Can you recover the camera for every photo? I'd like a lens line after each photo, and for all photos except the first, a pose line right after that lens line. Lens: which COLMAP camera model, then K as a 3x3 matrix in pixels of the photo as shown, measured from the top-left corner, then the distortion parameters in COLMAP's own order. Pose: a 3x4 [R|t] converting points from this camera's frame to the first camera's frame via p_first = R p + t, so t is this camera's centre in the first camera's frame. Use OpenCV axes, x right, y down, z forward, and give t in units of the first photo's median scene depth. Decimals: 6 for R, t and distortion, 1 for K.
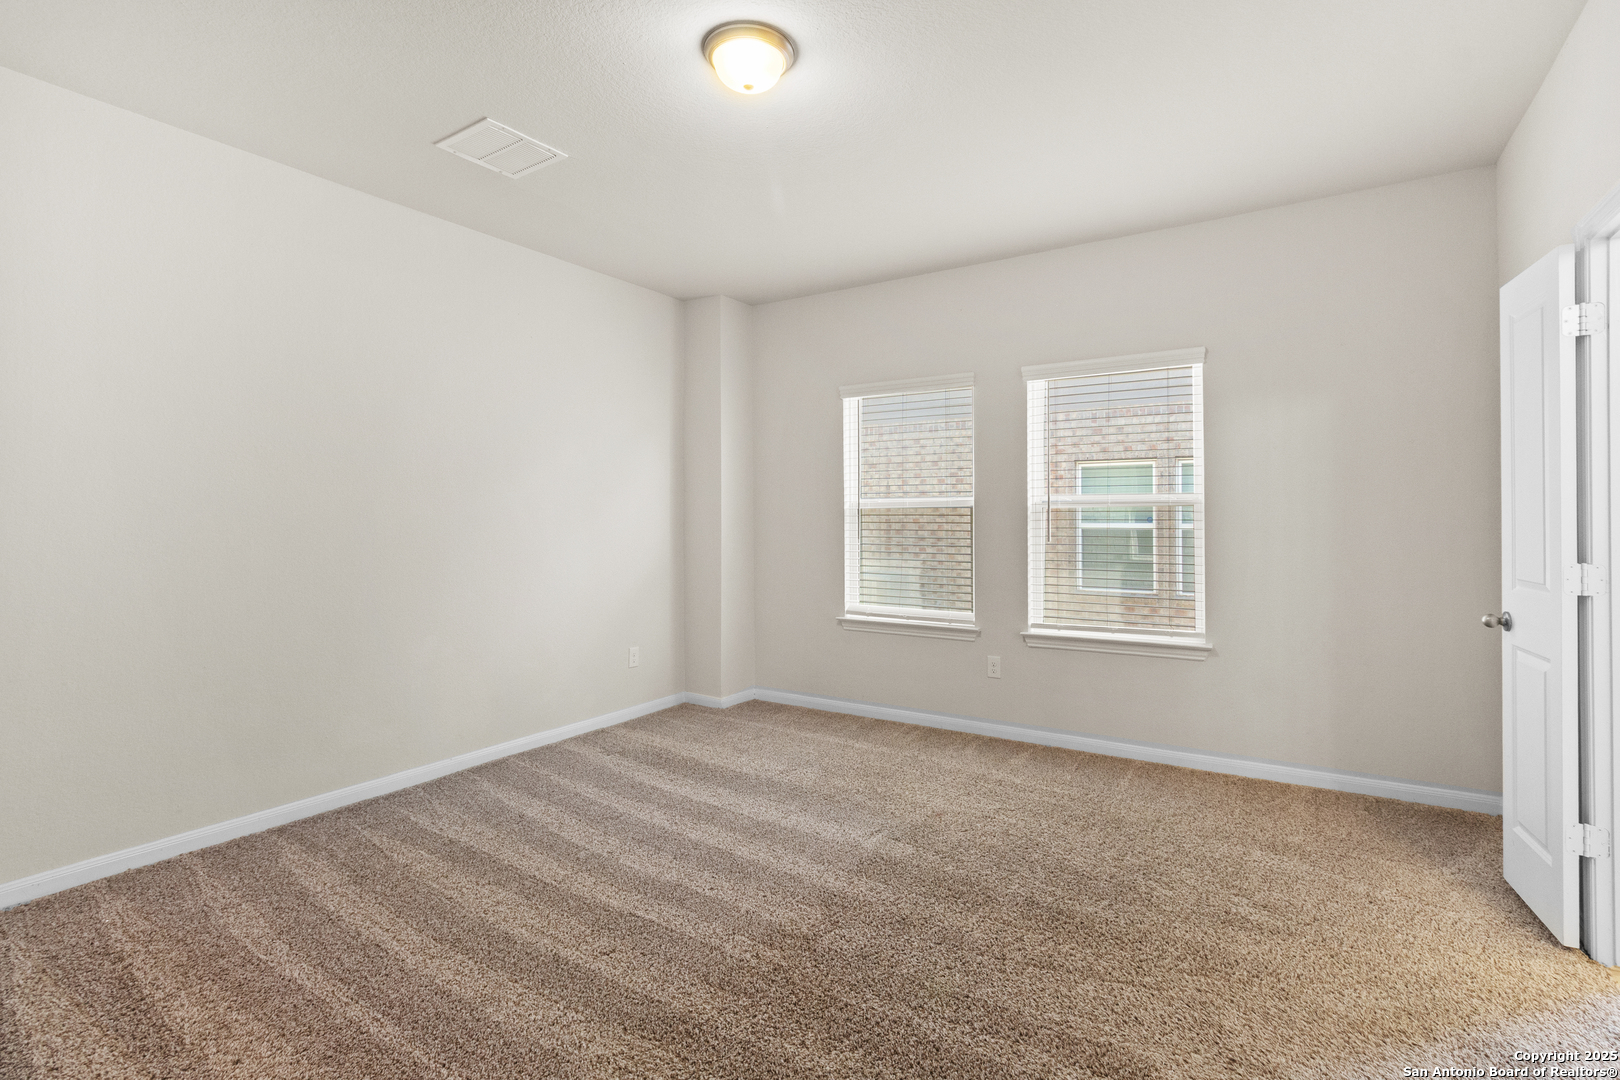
lens RADIAL K [[758.2, 0, 838.6], [0, 758.2, 515.5], [0, 0, 1]] dist [0.001297, -0.000648]
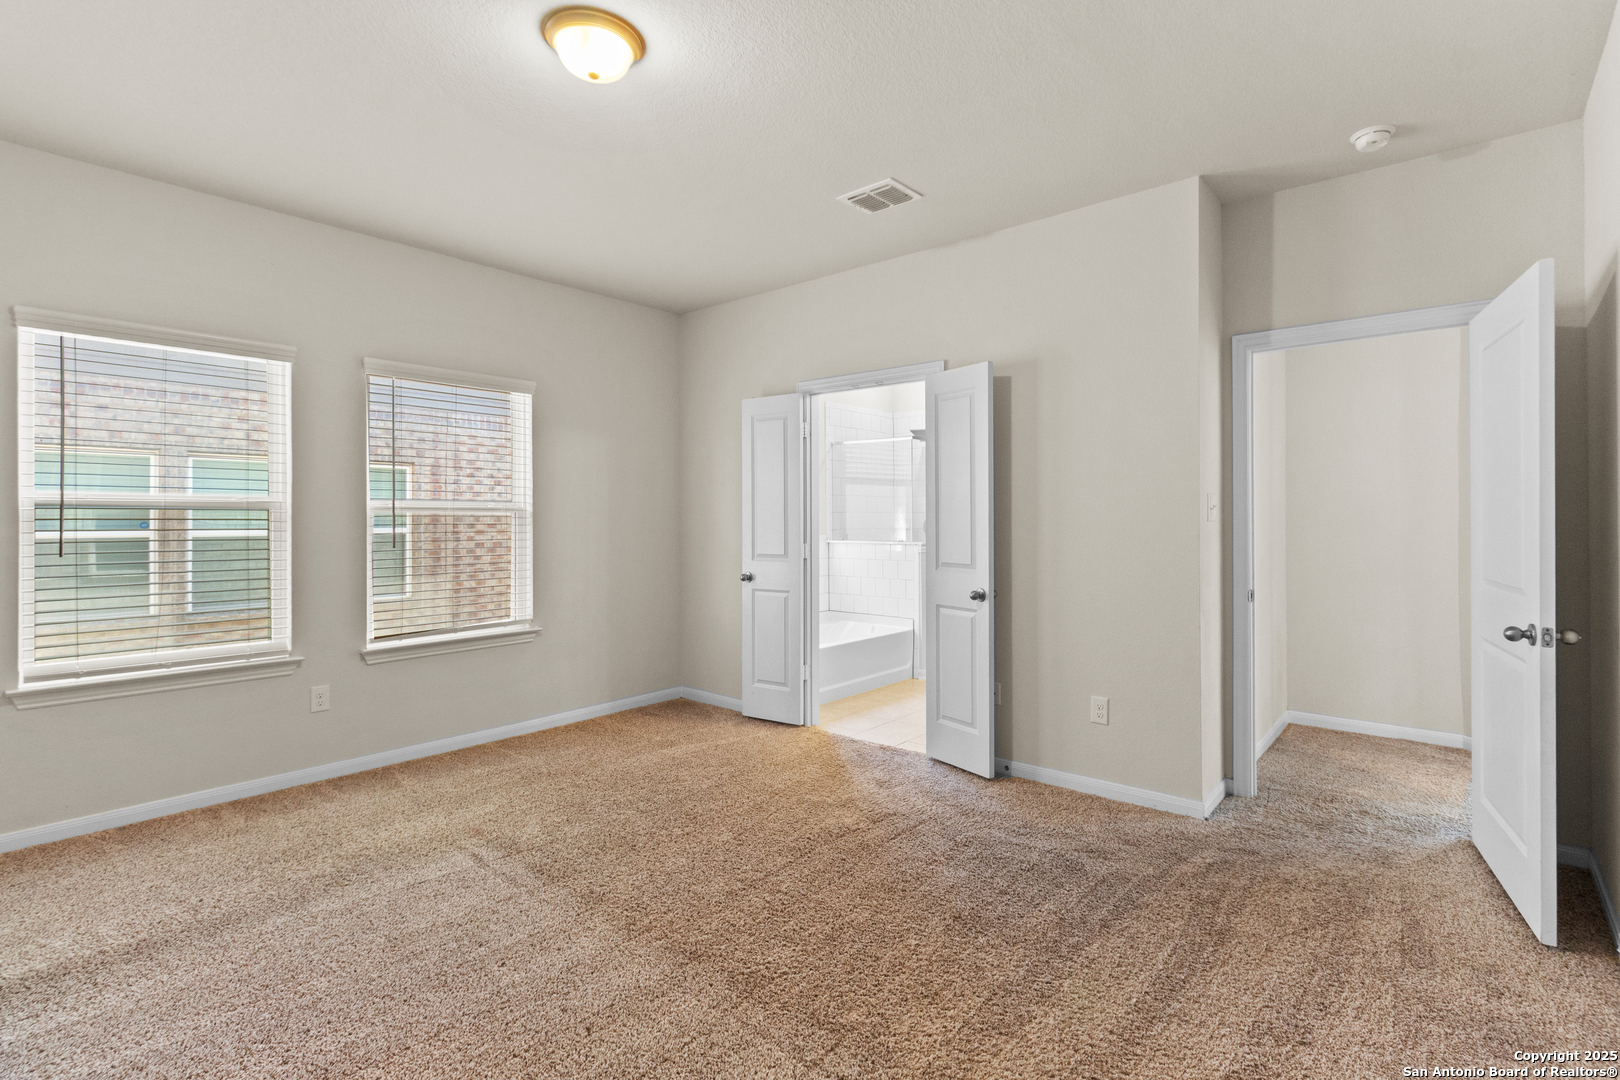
lens RADIAL K [[758.2, 0, 838.6], [0, 758.2, 515.5], [0, 0, 1]] dist [0.001297, -0.000648]
pose [[0.139316, 0.007751, 0.990218, -0.577095], [0.000720, 0.999968, -0.007929, 0.001503], [-0.990248, 0.001818, 0.139306, 0.313009]]
